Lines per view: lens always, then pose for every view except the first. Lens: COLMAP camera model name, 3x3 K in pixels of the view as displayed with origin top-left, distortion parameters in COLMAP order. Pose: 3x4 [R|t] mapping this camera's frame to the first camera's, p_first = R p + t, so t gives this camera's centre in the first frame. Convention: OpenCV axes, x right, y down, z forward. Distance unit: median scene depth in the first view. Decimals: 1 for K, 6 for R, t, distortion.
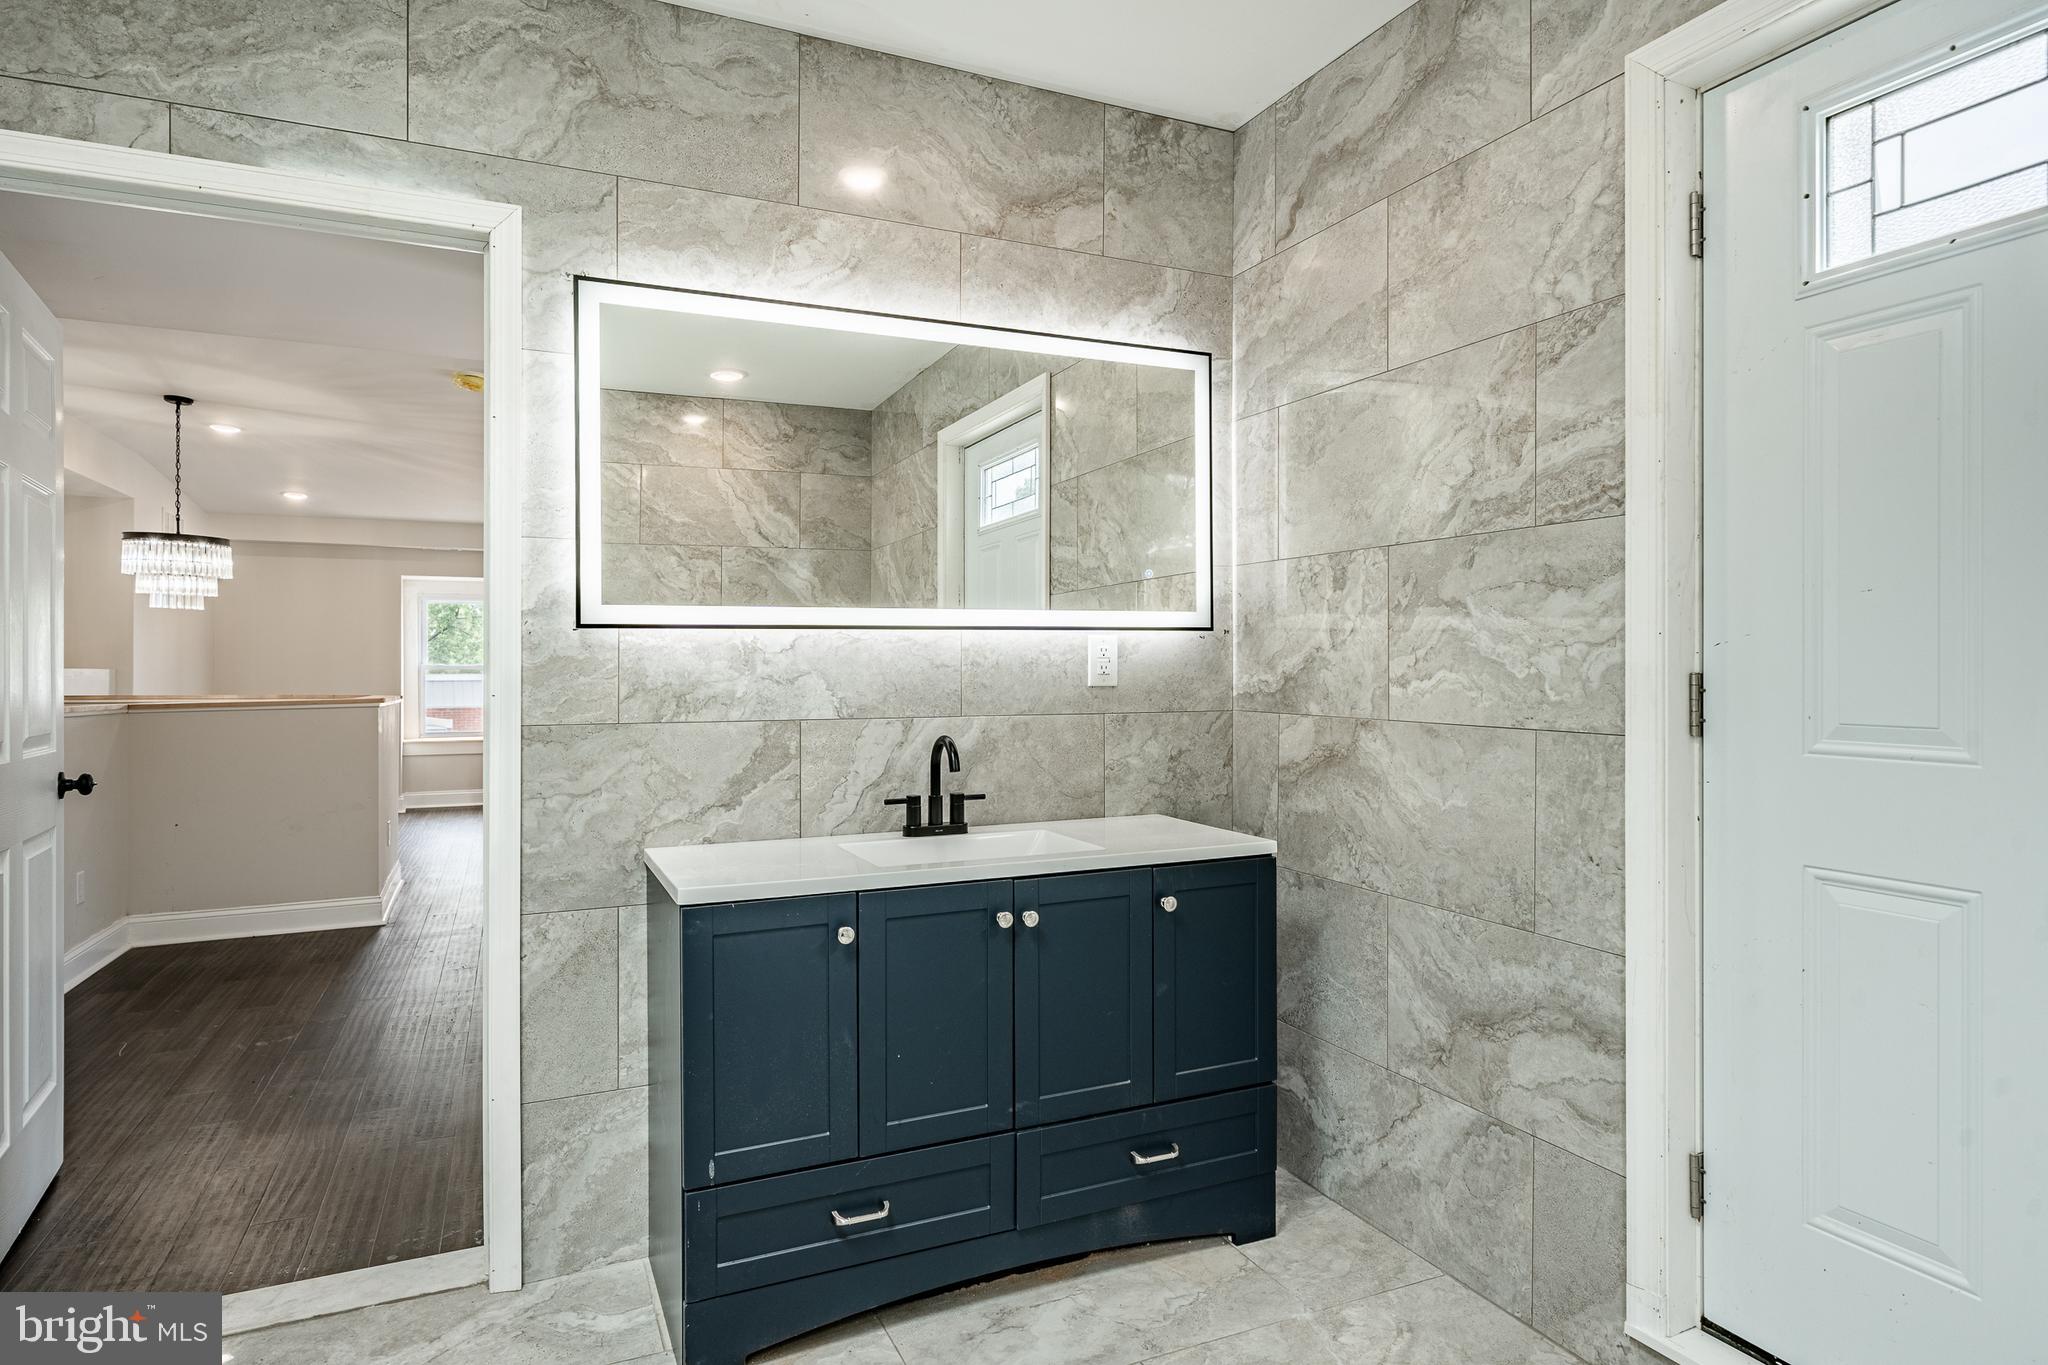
lens RADIAL K [[1123.6, 0, 1036.4], [0, 1123.6, 666.8], [0, 0, 1]] dist [-0.001121, 0.002318]
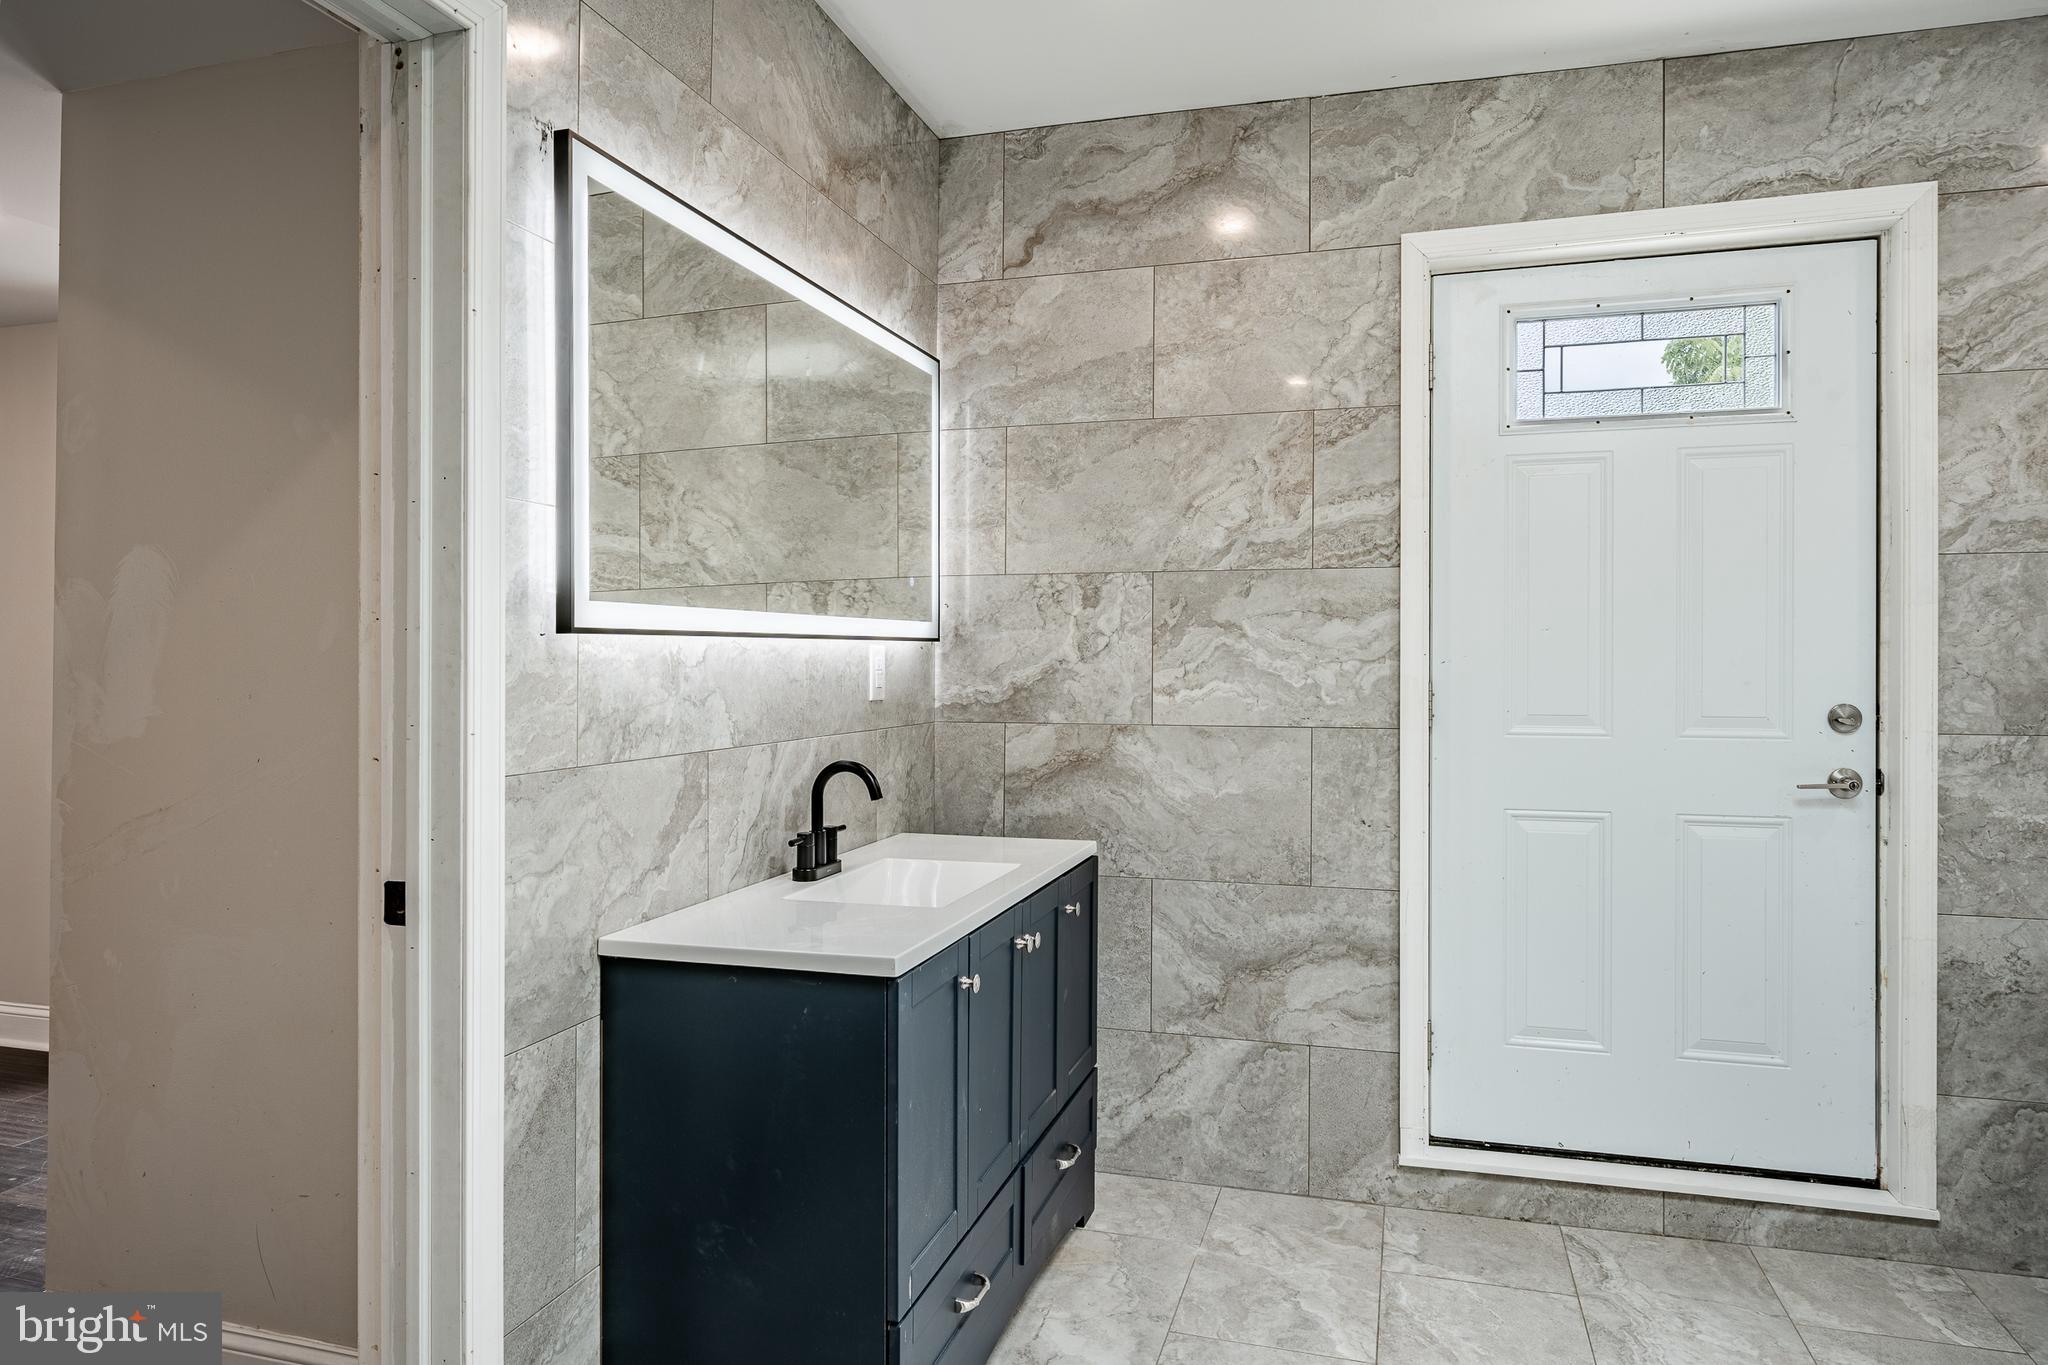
lens RADIAL K [[1267.0, 0, 1011.9], [0, 1267.0, 664.3], [0, 0, 1]] dist [0.003420, 0.000569]
pose [[0.673879, -0.000135, 0.738841, -0.754029], [0.002396, 0.999995, -0.002002, -0.012064], [-0.738838, 0.003120, 0.673876, 0.246471]]
